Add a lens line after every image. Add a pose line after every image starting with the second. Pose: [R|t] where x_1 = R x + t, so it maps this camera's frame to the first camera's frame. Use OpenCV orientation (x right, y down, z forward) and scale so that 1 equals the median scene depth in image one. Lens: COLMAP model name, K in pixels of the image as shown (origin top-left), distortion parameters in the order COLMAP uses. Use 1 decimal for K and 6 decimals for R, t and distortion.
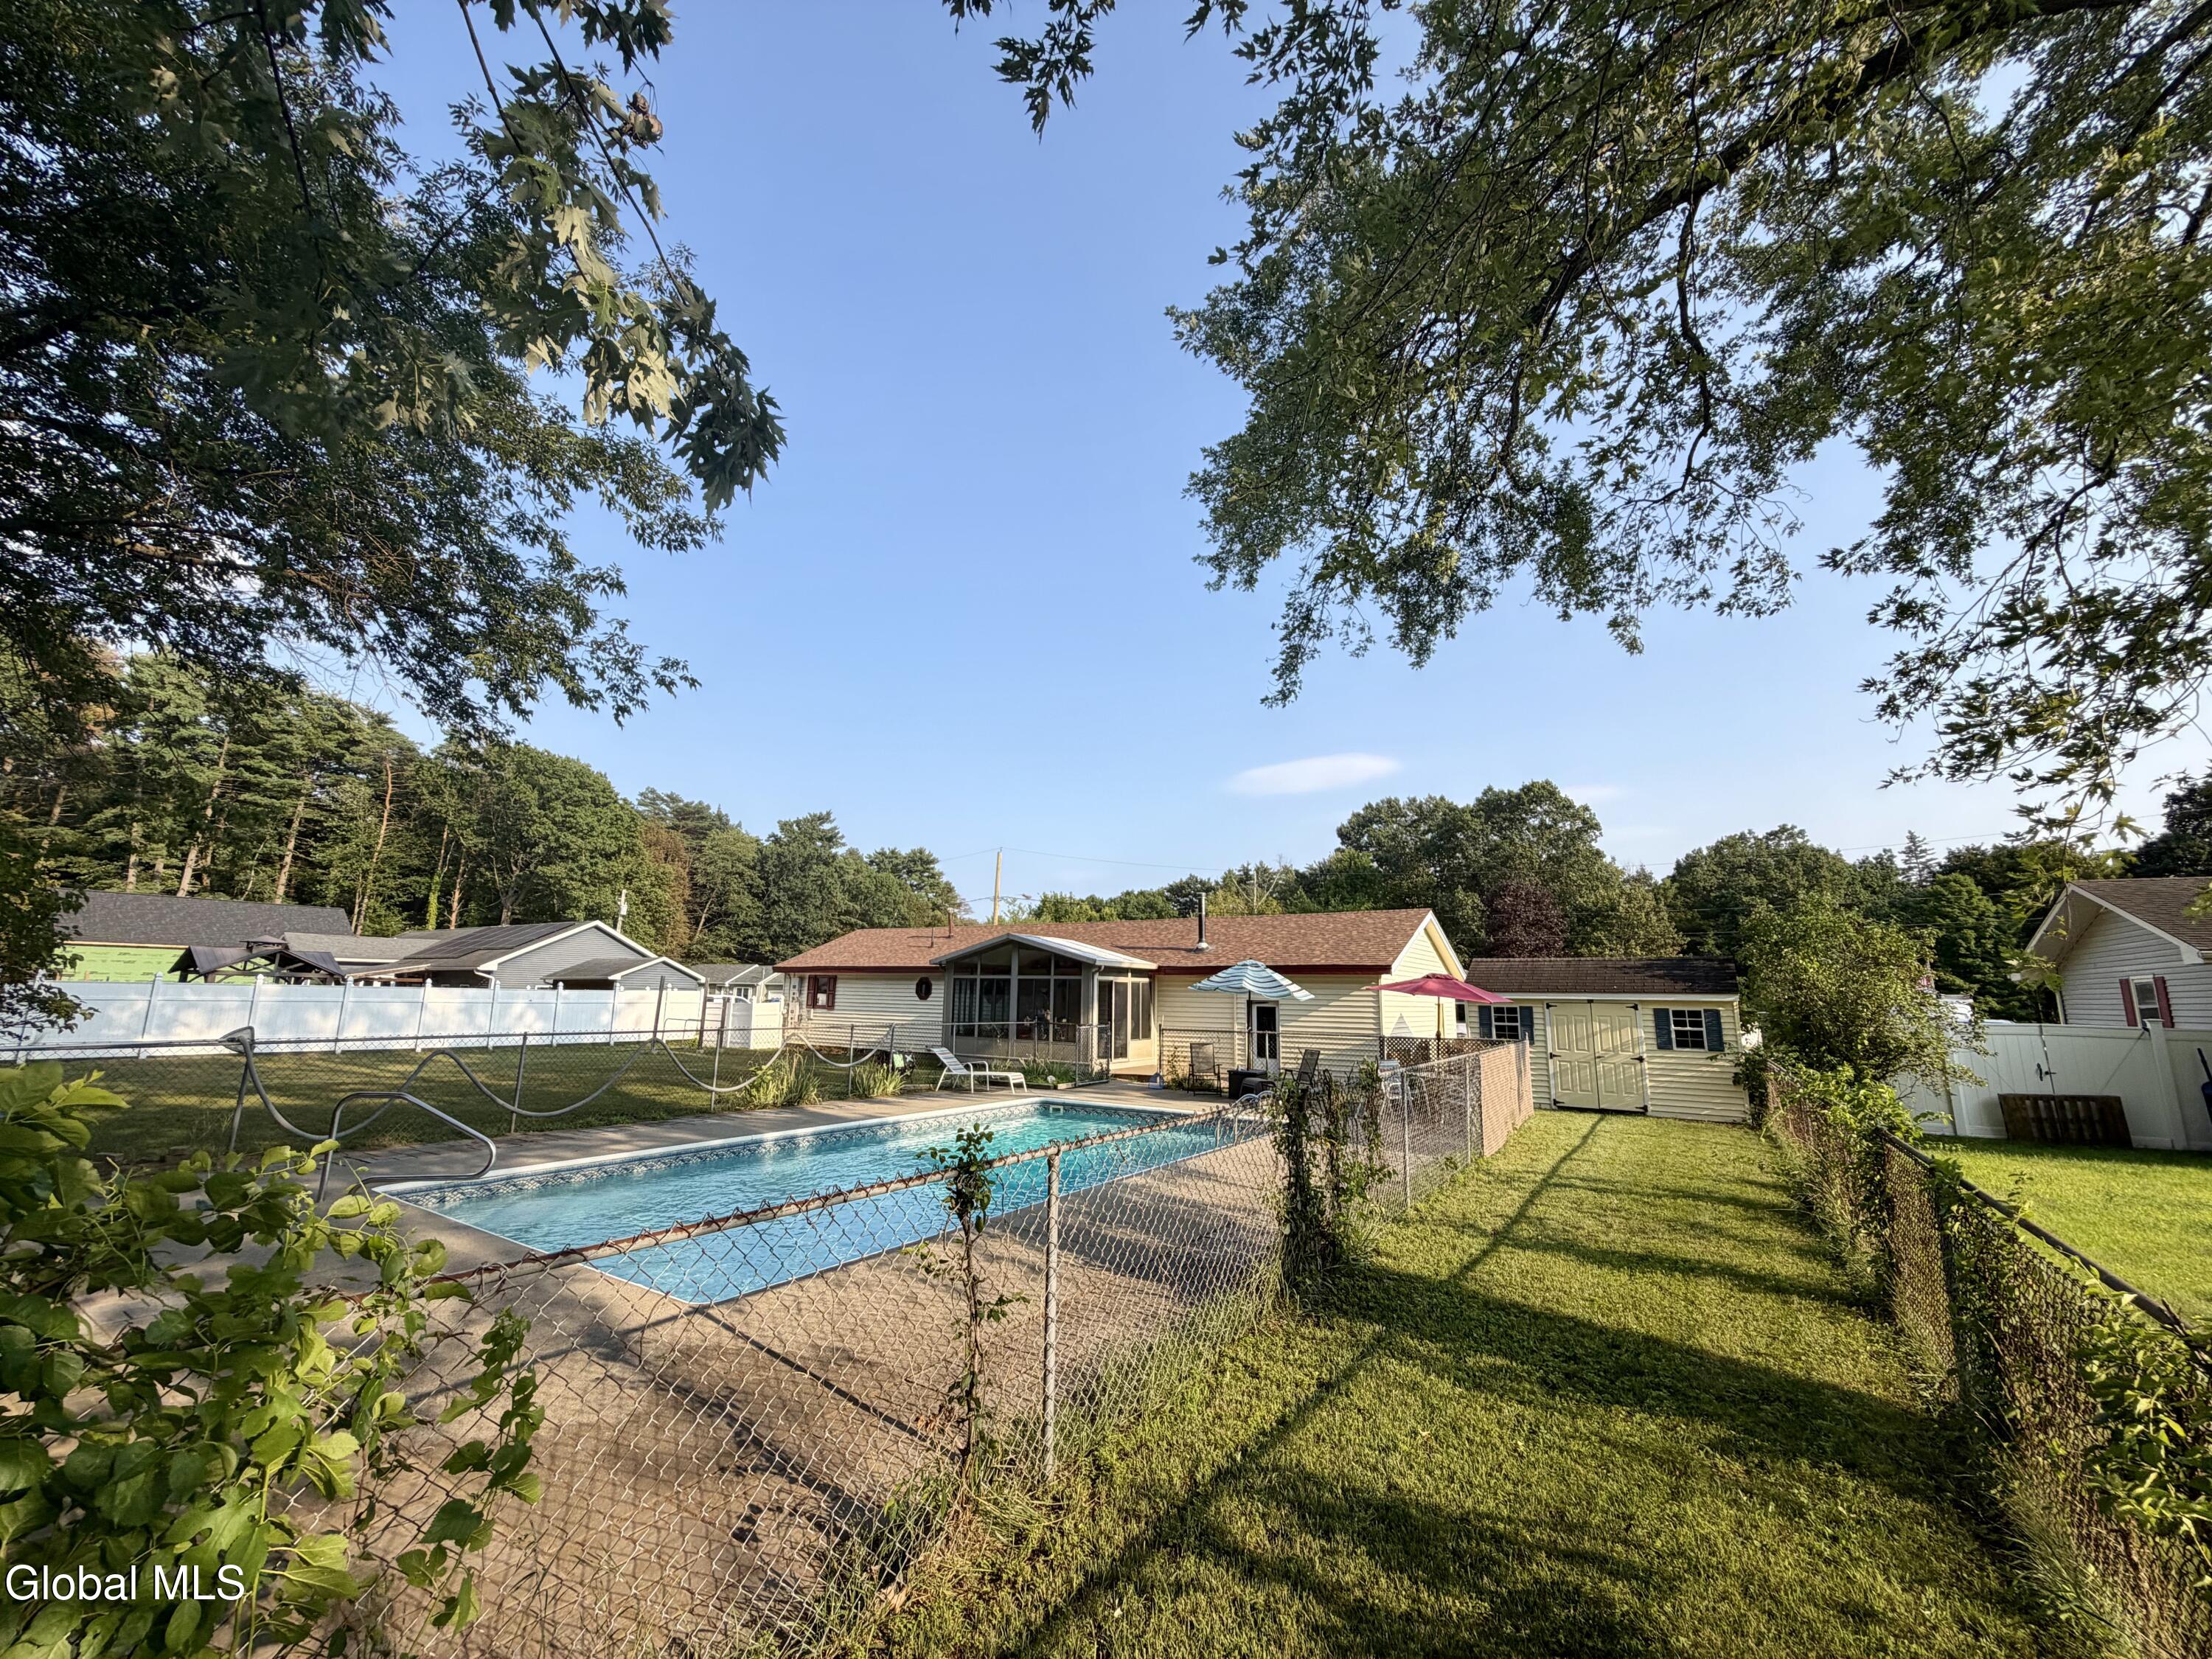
lens RADIAL K [[884.0, 0, 1097.3], [0, 884.0, 829.6], [0, 0, 1]] dist [0.000669, 0.000963]
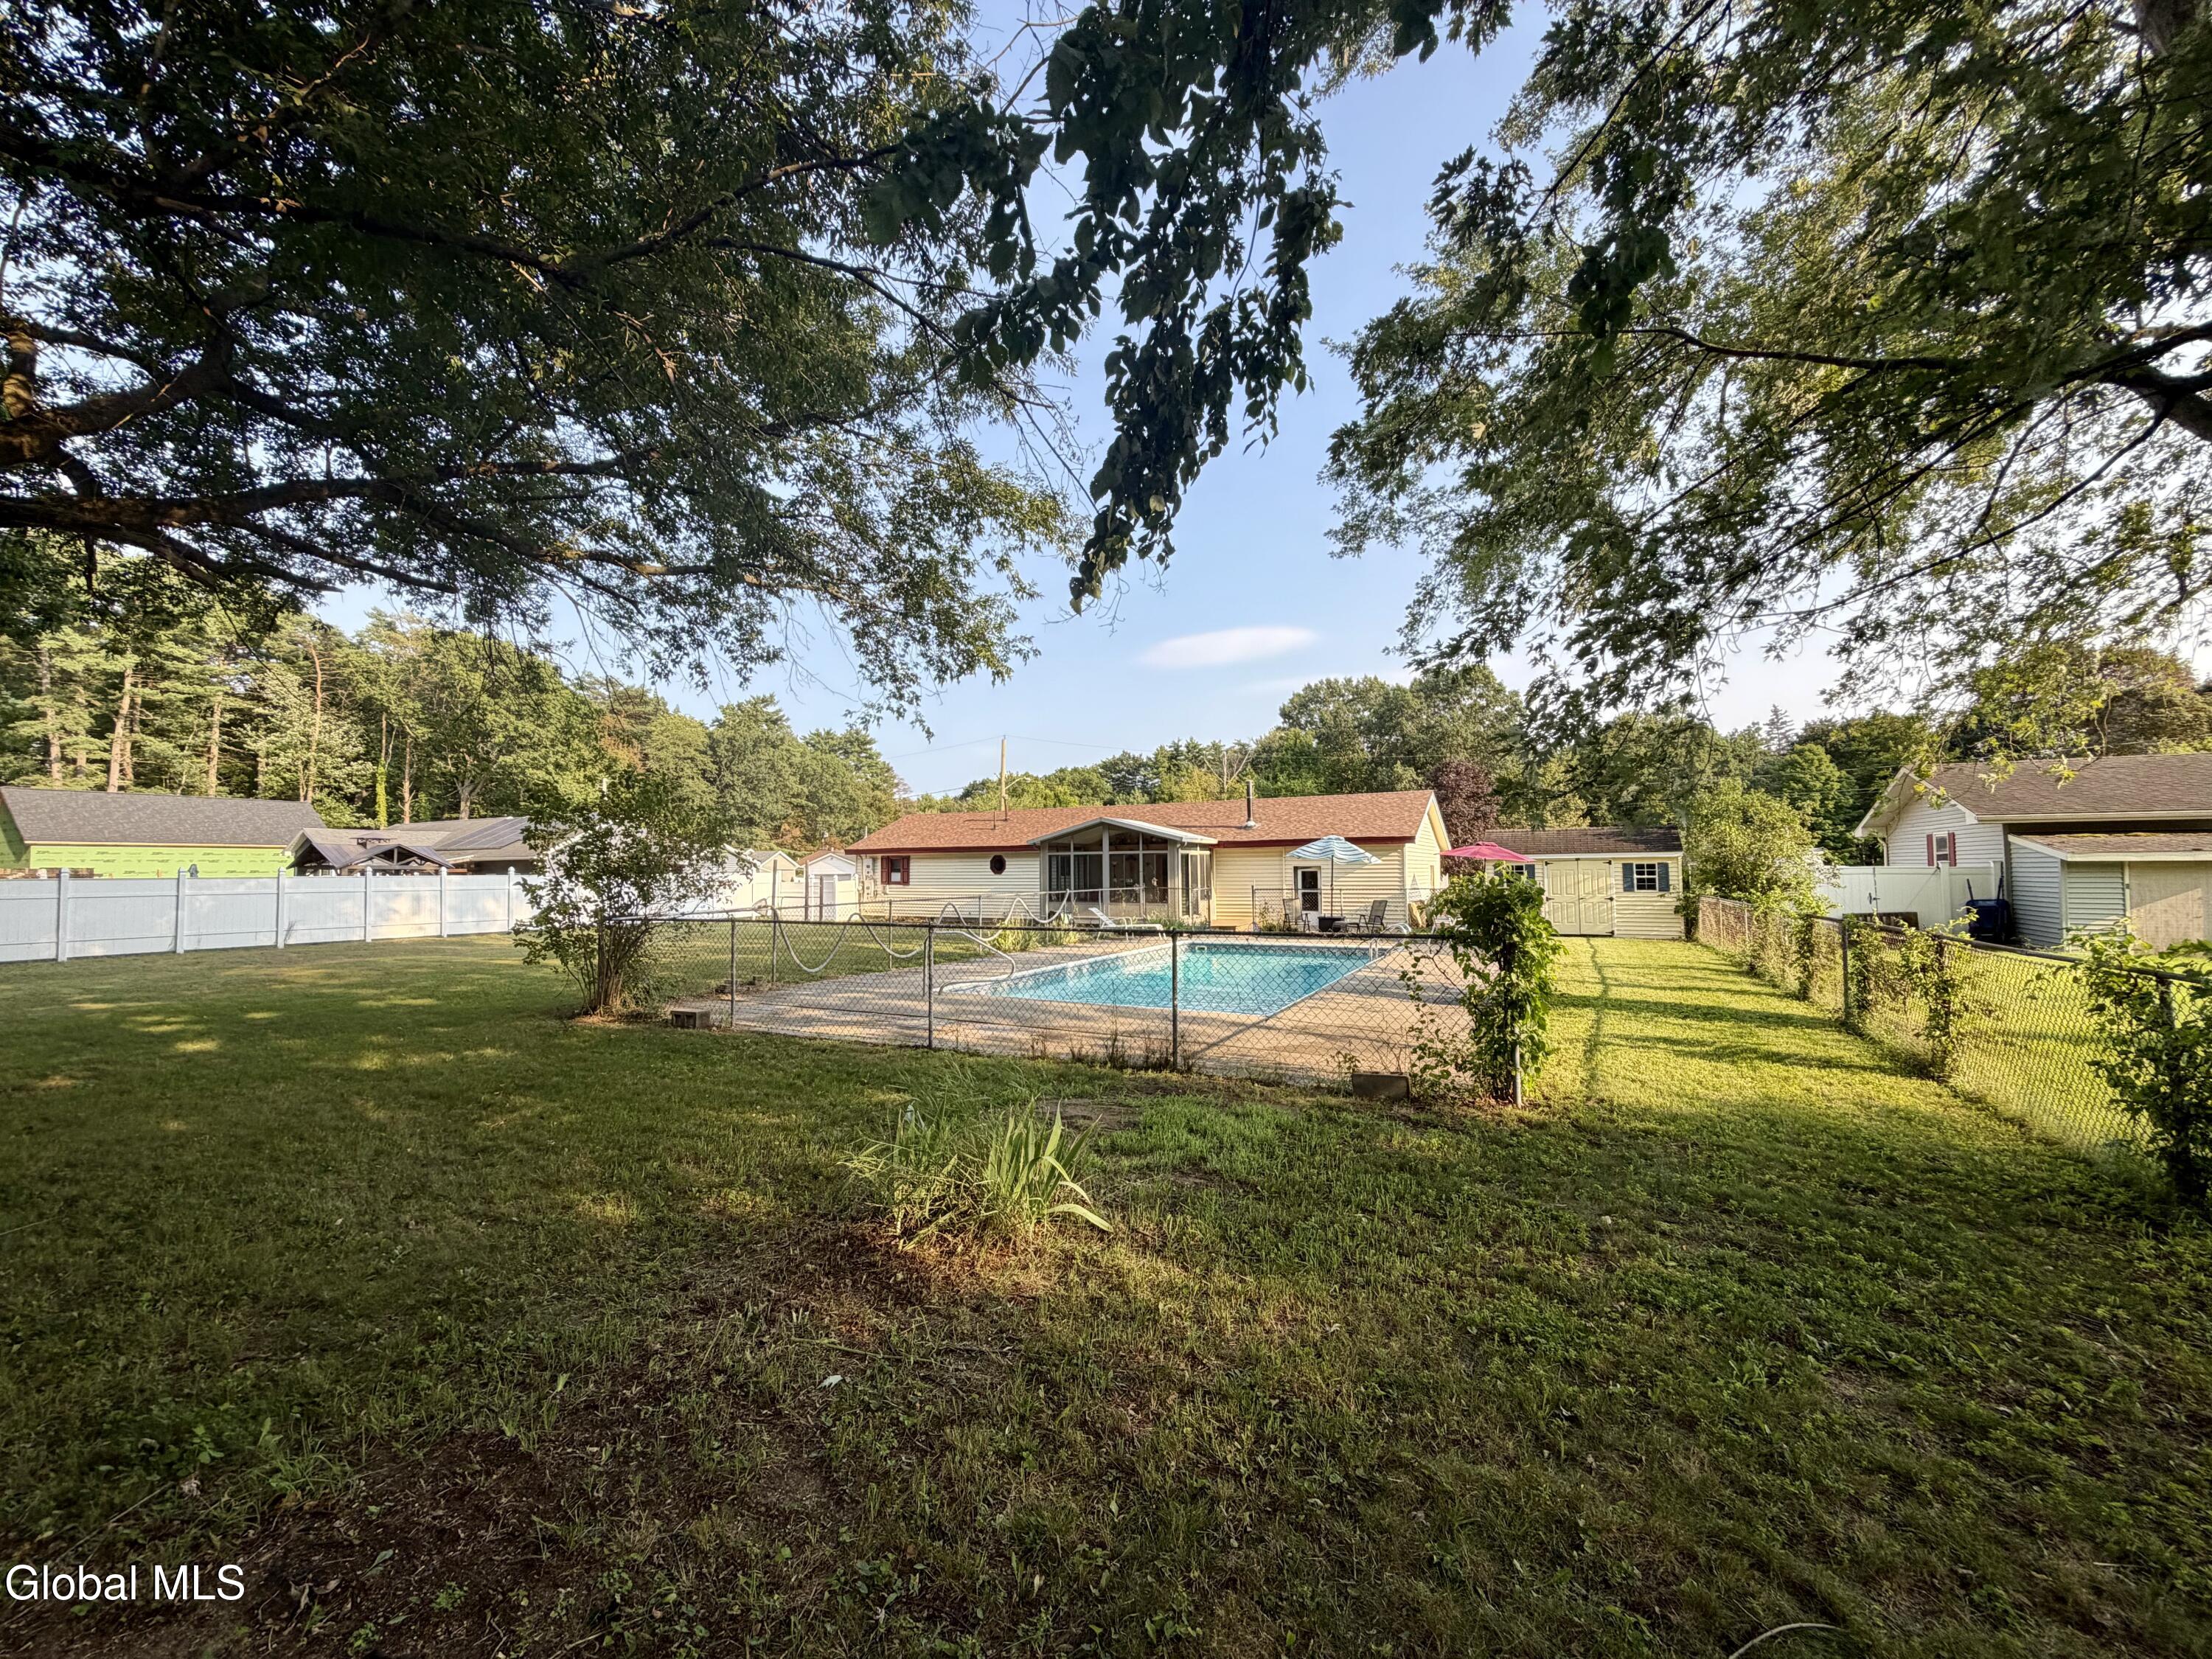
lens RADIAL K [[877.6, 0, 1106.0], [0, 877.6, 829.5], [0, 0, 1]] dist [0.008109, -0.000076]
pose [[0.994733, -0.022400, 0.100022, -0.090062], [0.008105, 0.989963, 0.141097, -0.015000], [-0.102179, -0.139543, 0.984930, -0.078633]]
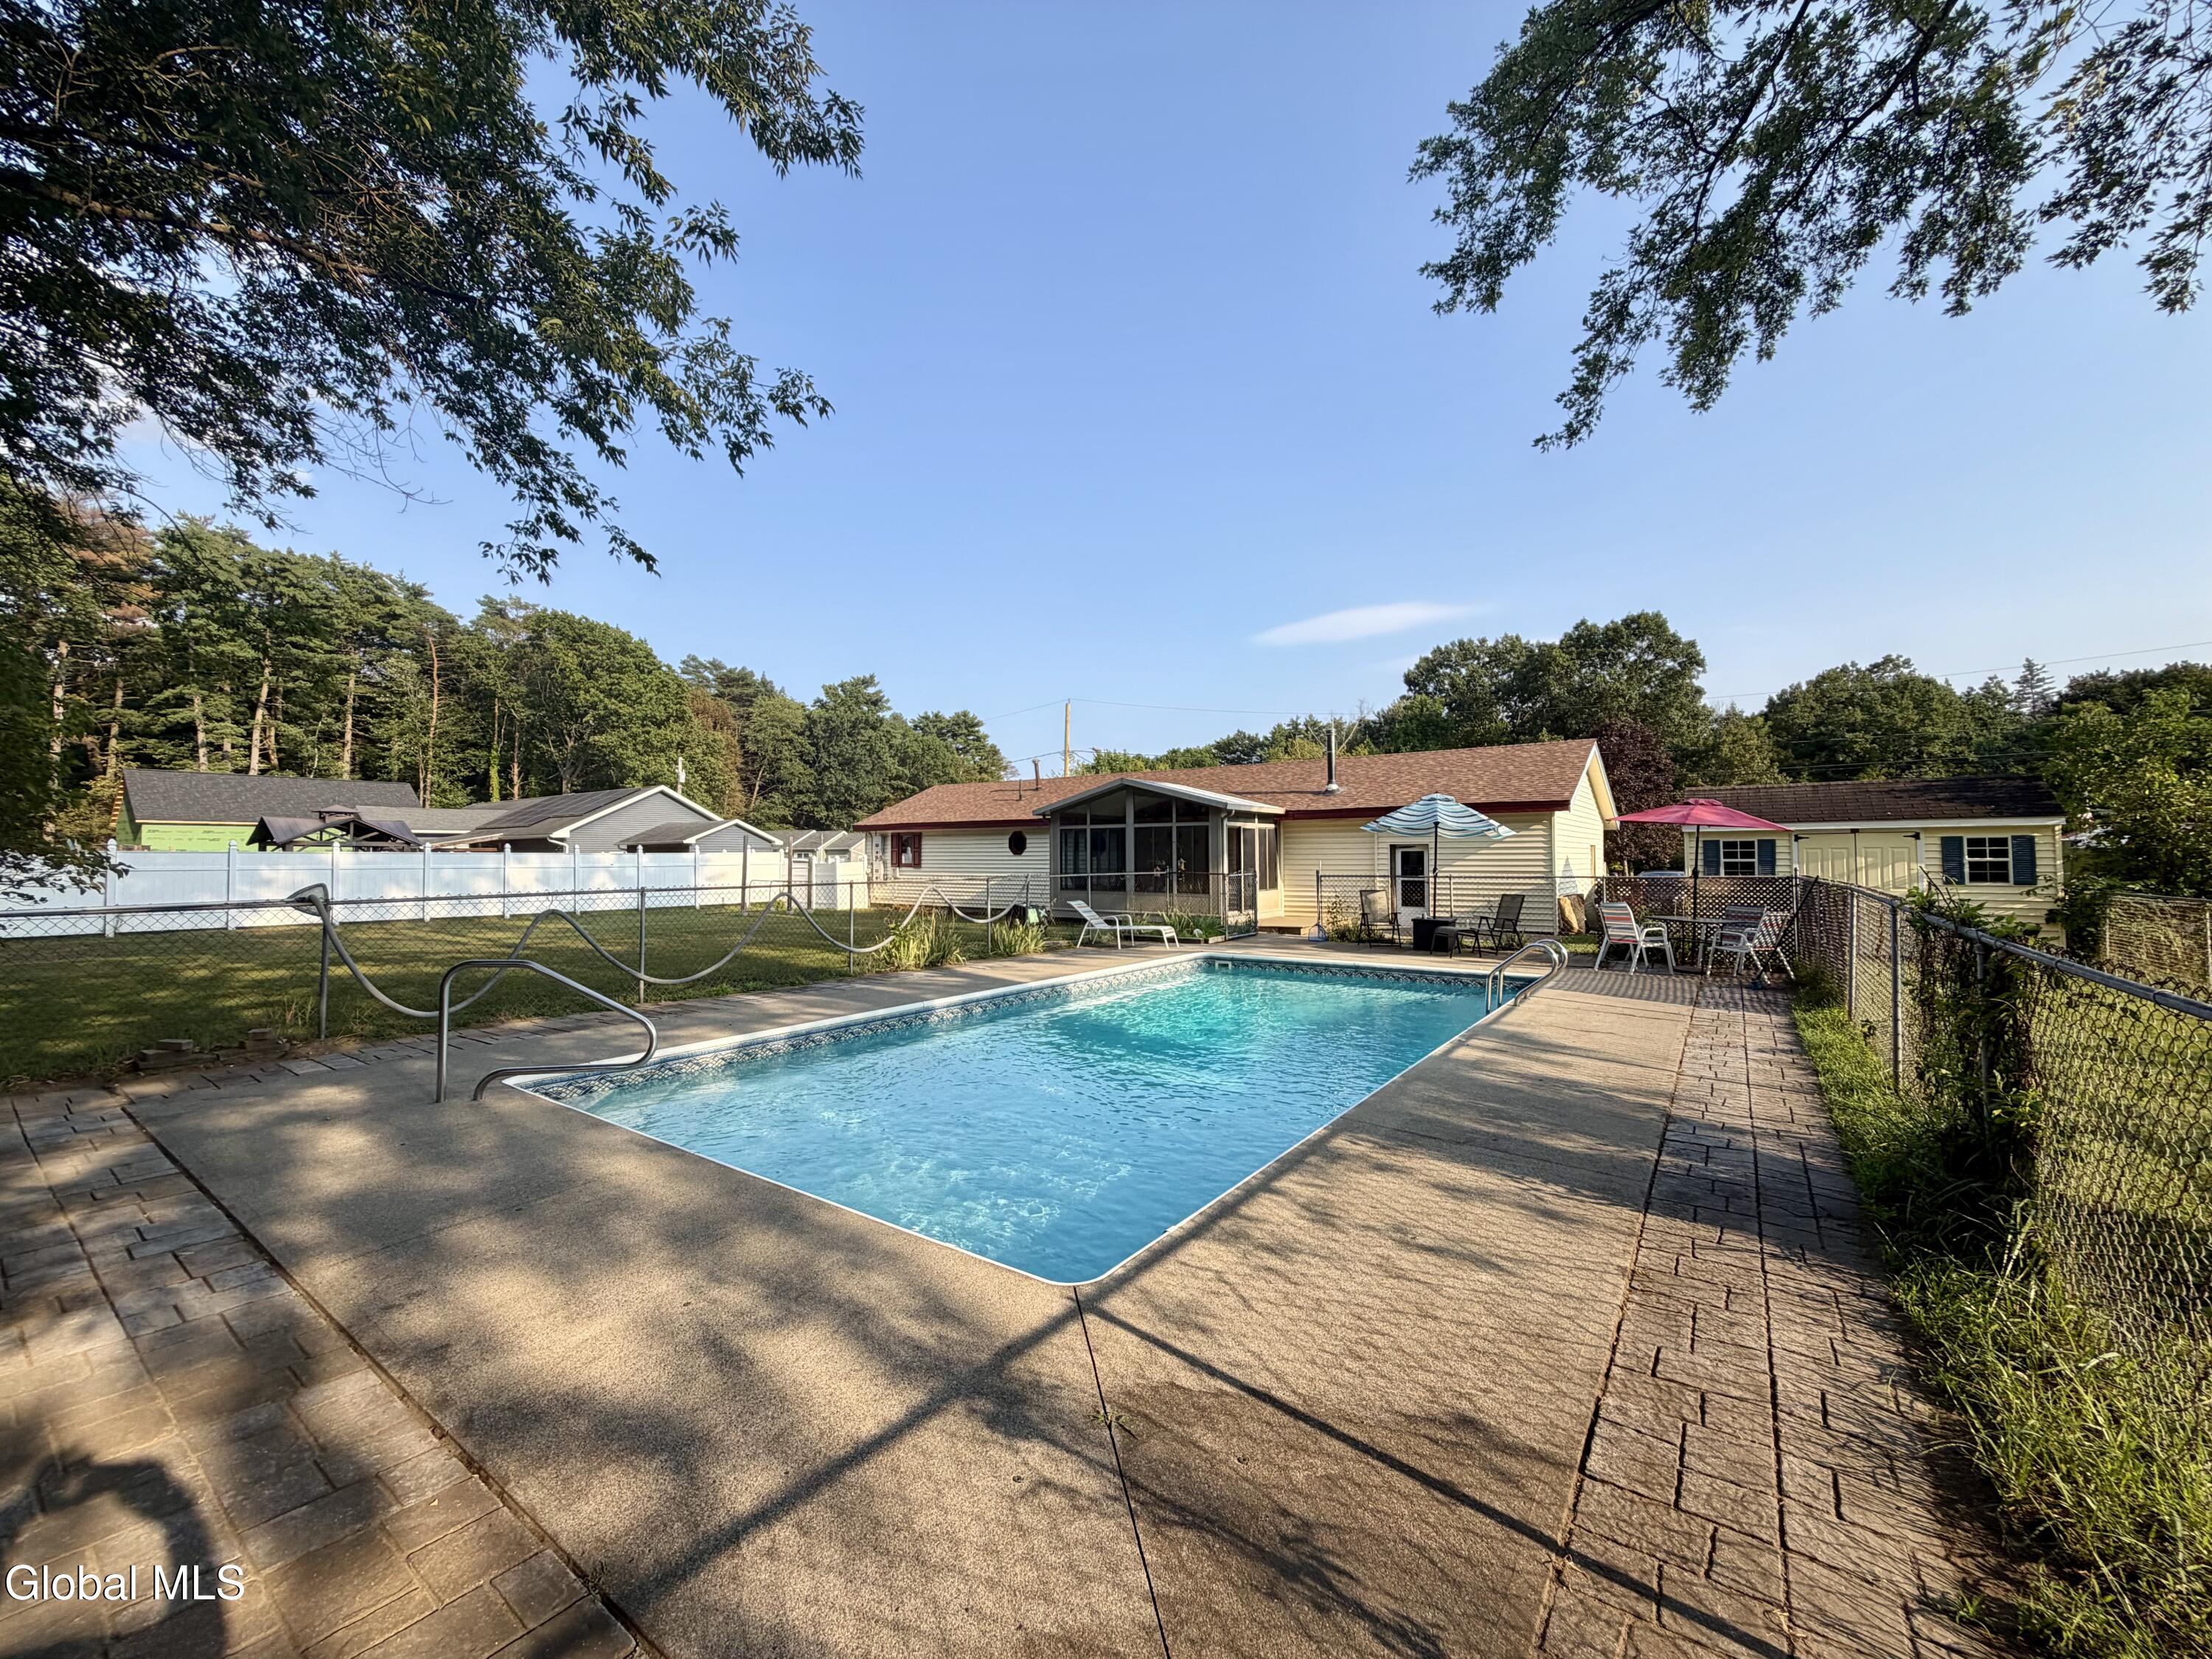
lens RADIAL K [[885.8, 0, 1100.7], [0, 885.8, 828.0], [0, 0, 1]] dist [0.000532, -0.000032]
pose [[0.998818, -0.023673, -0.042443, -0.035954], [0.029936, 0.987678, 0.153609, 0.011624], [0.038284, -0.154698, 0.987220, 0.040179]]
